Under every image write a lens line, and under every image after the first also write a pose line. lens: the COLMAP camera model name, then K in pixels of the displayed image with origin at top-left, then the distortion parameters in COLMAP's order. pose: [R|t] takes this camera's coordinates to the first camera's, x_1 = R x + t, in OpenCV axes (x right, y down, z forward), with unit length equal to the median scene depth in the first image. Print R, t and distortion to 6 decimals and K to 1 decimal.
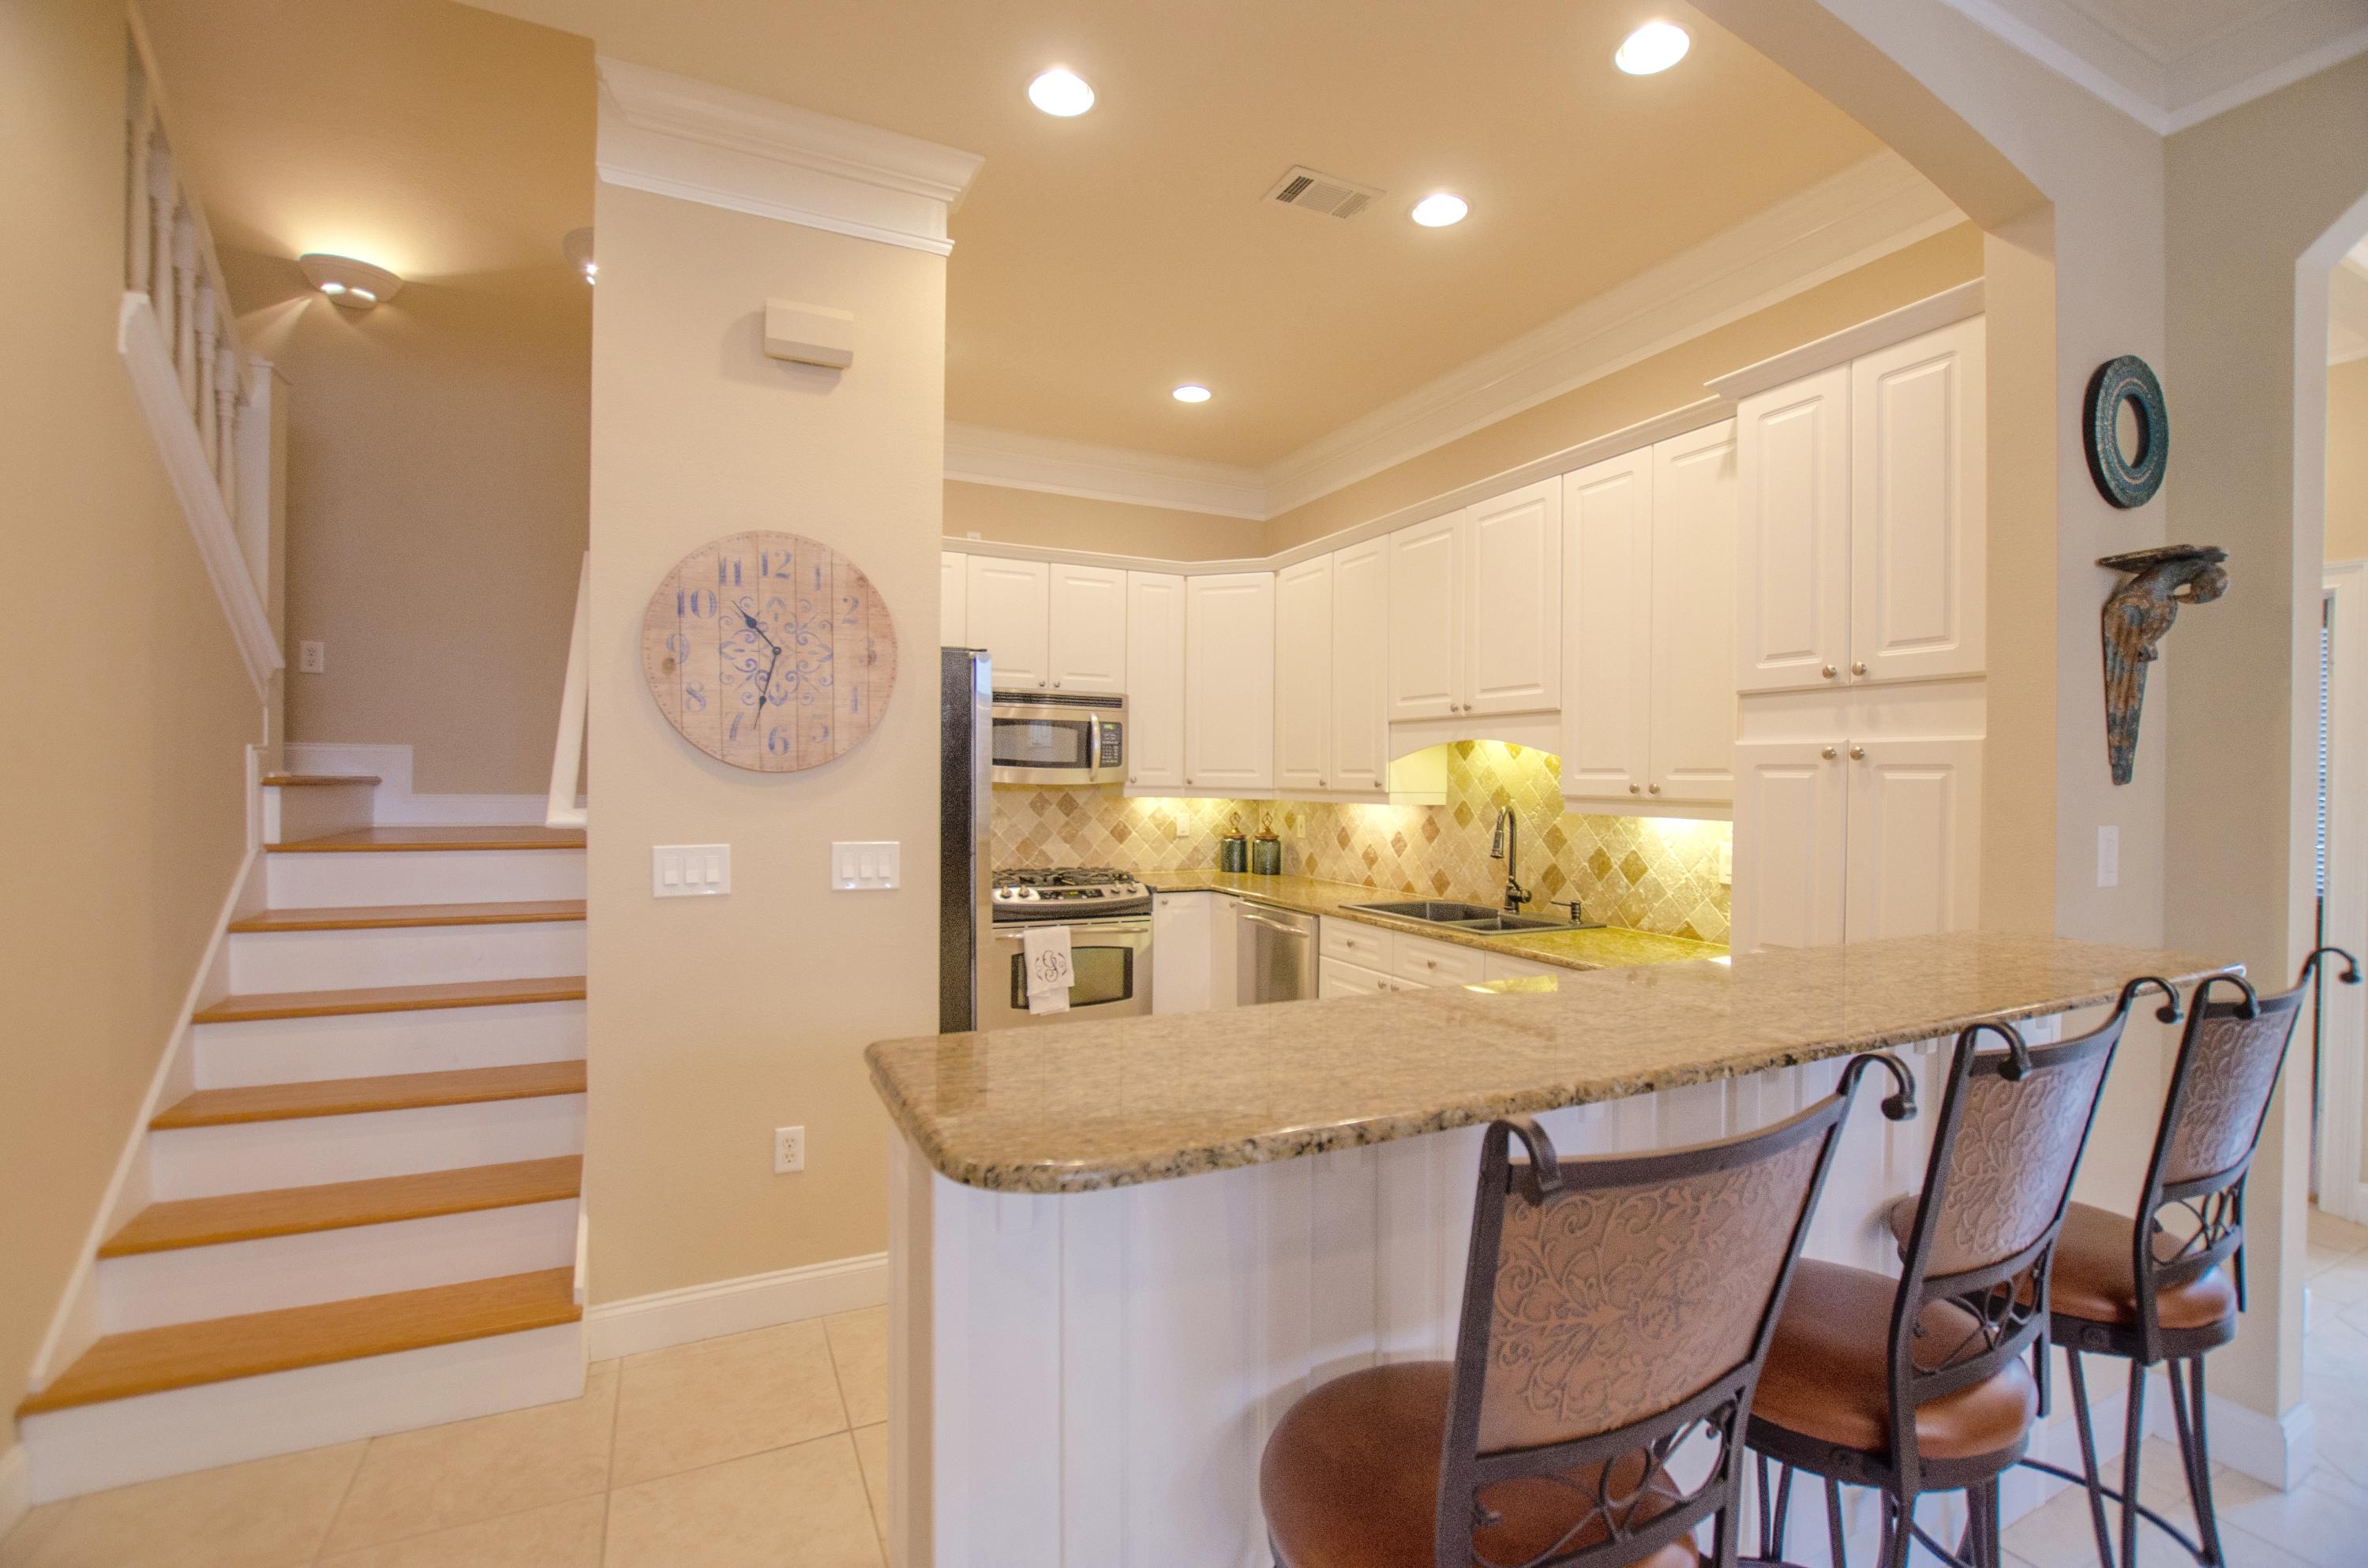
lens RADIAL K [[1038.2, 0, 1186.4], [0, 1038.2, 789.8], [0, 0, 1]] dist [-0.029049, 0.002458]
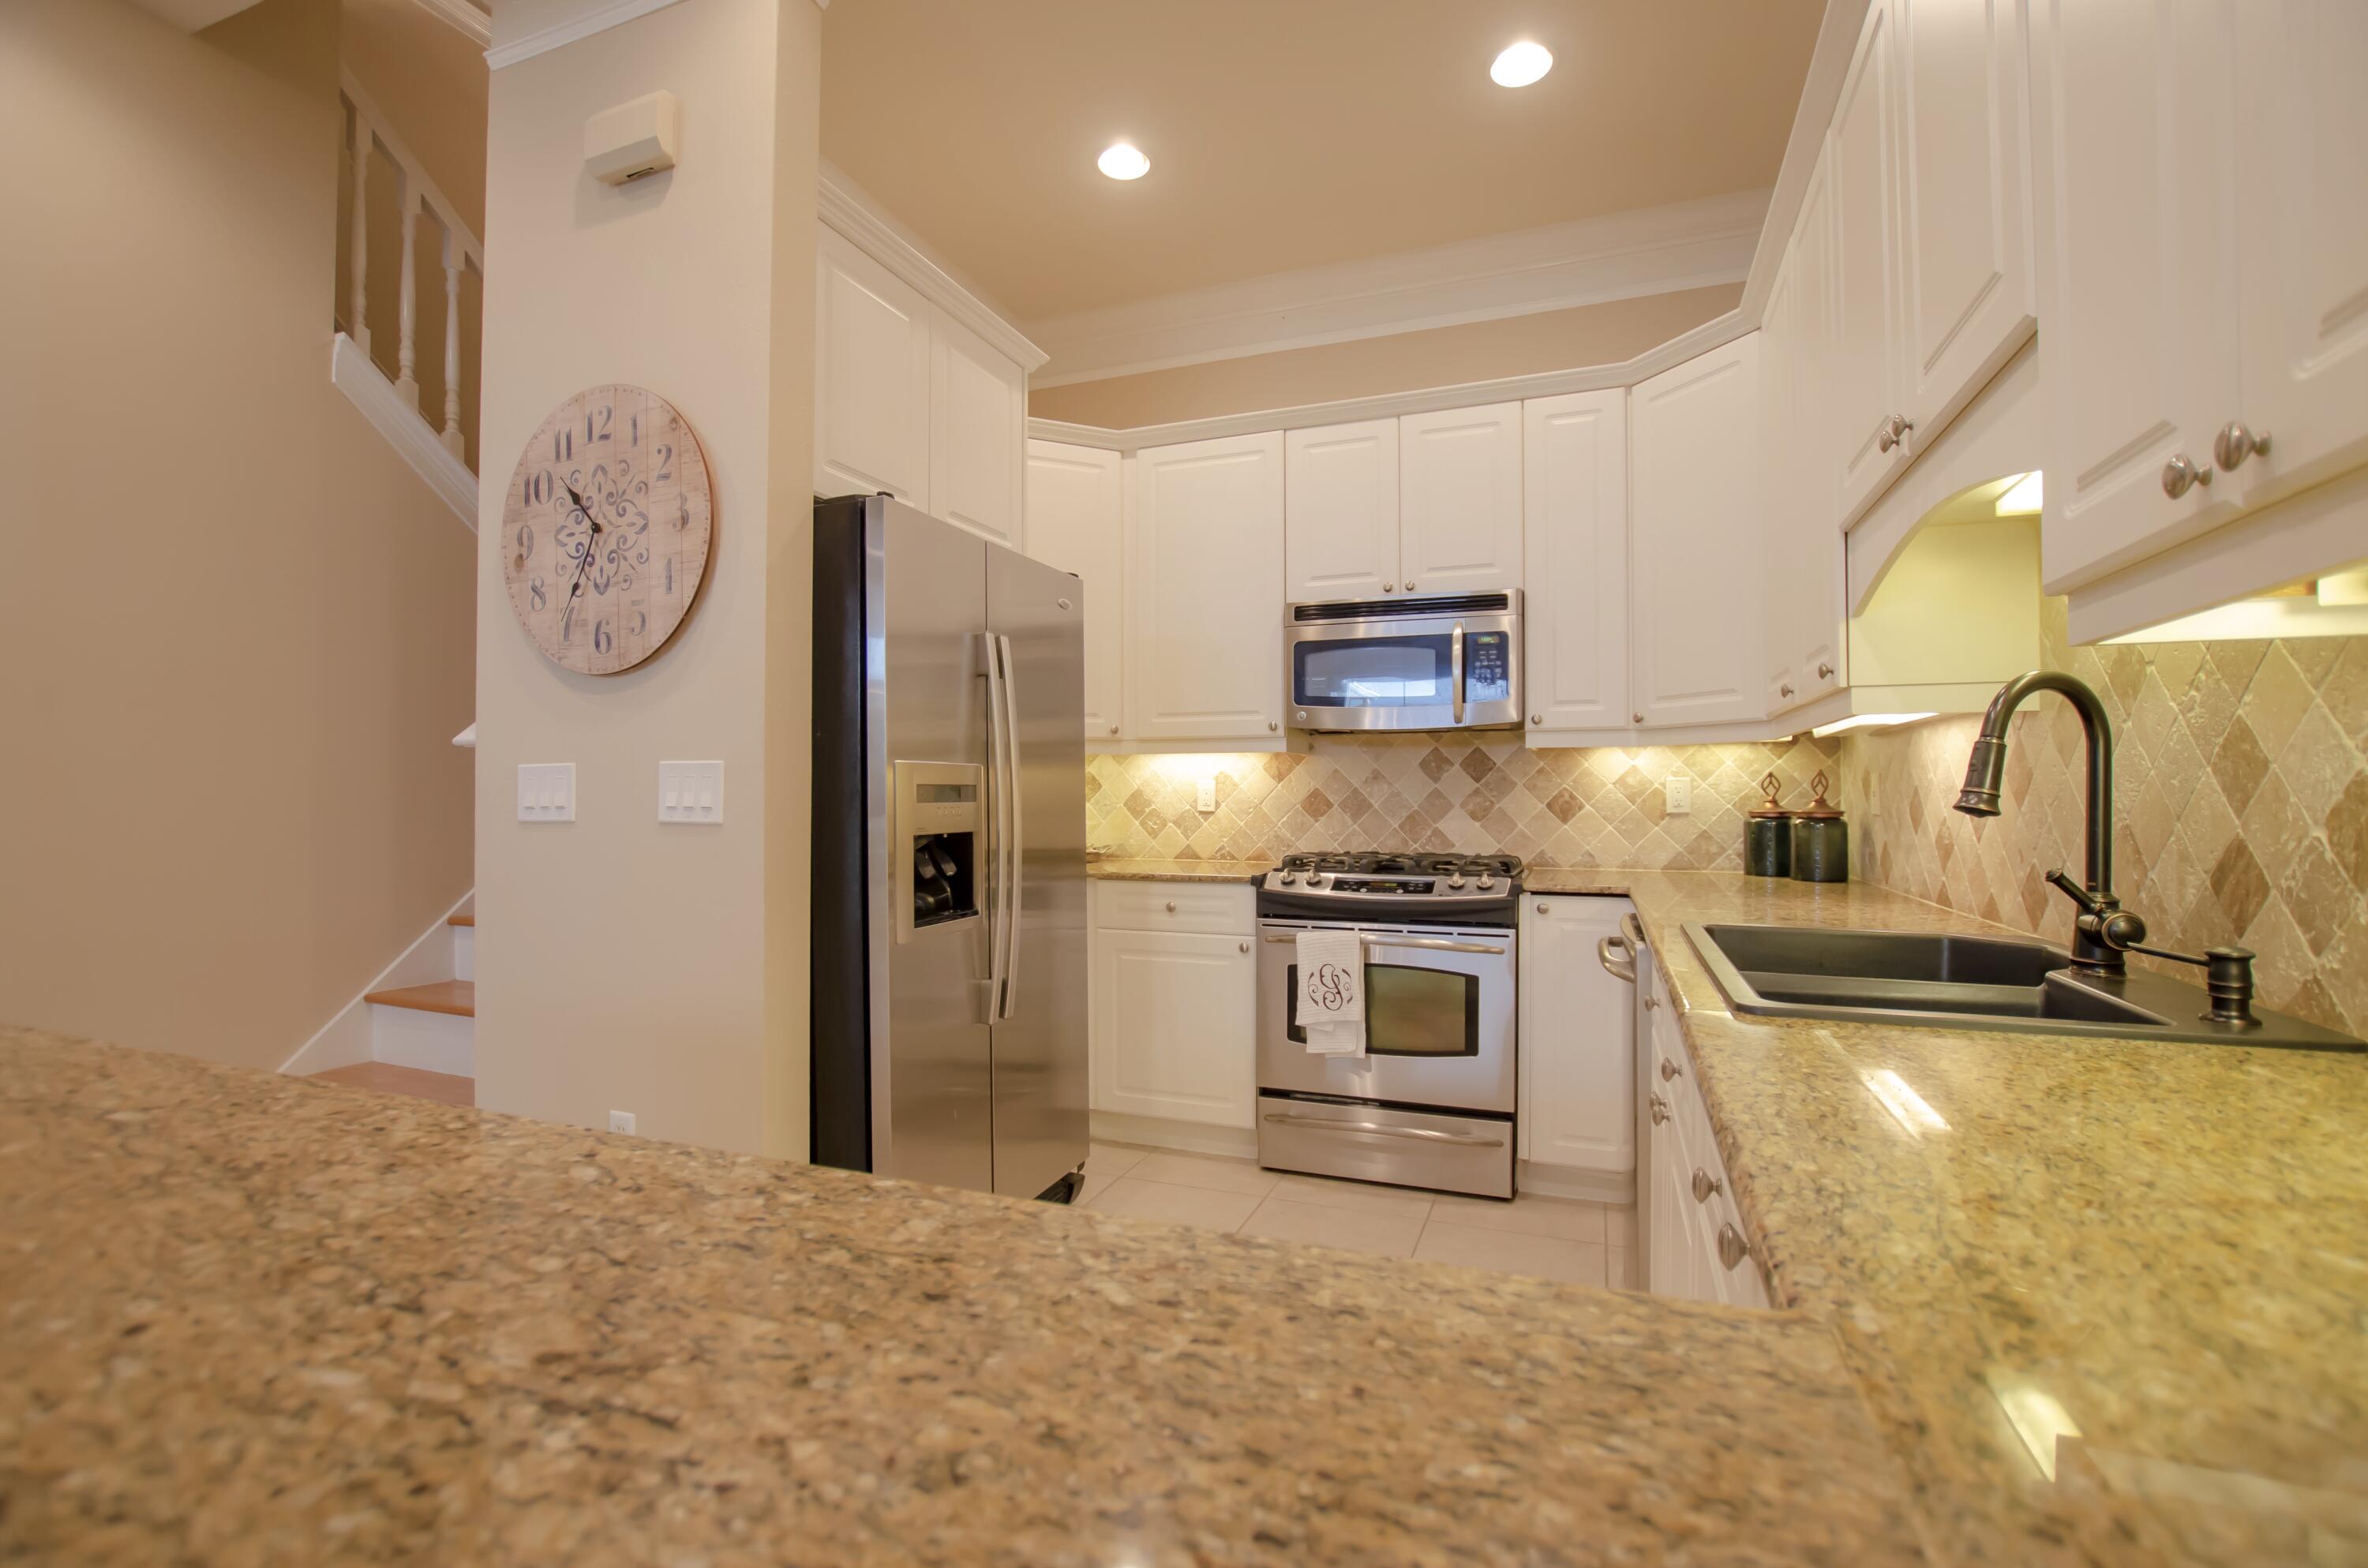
lens RADIAL K [[1038.2, 0, 1190.5], [0, 1038.2, 794.2], [0, 0, 1]] dist [-0.029049, 0.002458]
pose [[0.685286, -0.011201, -0.728188, 0.383291], [-0.000322, 0.999877, -0.015683, 0.066551], [0.728274, 0.010982, 0.685199, 0.573236]]
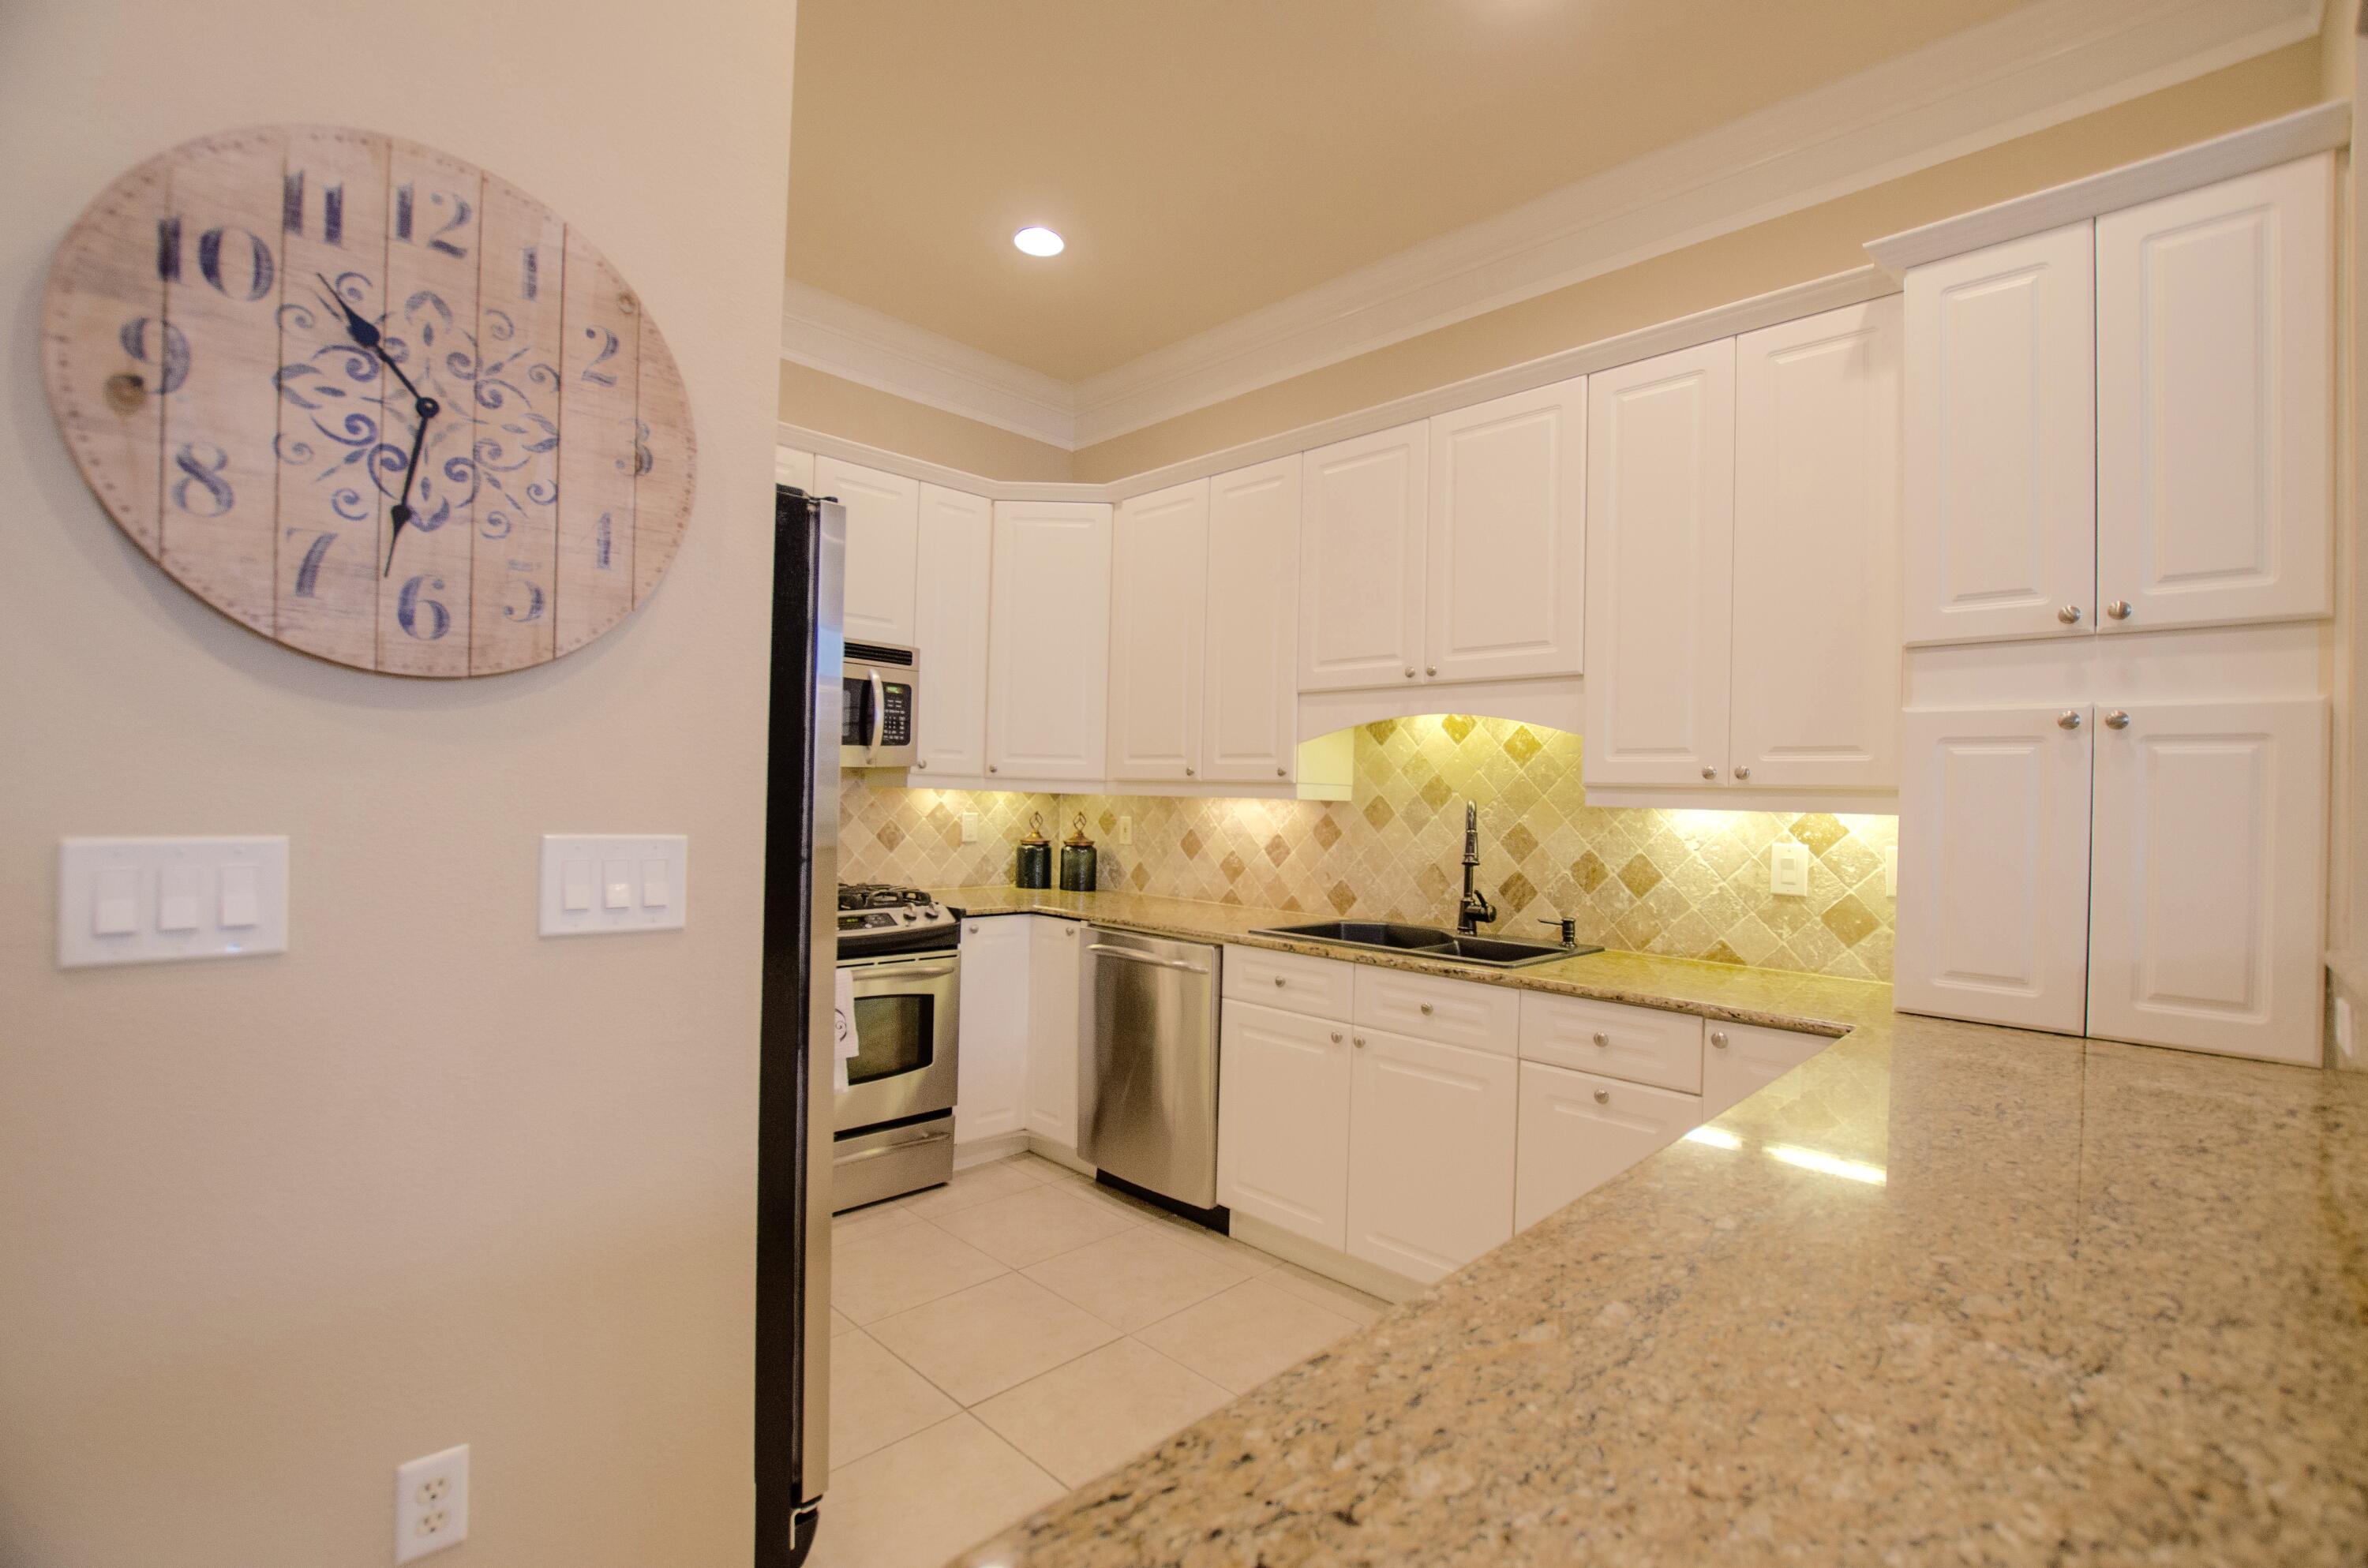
lens RADIAL K [[1038.2, 0, 1190.4], [0, 1038.2, 791.1], [0, 0, 1]] dist [-0.029049, 0.002458]
pose [[0.942420, 0.018122, 0.333941, -0.166518], [-0.013887, 0.999790, -0.015065, 0.025434], [-0.334144, 0.009560, 0.942474, 0.344102]]
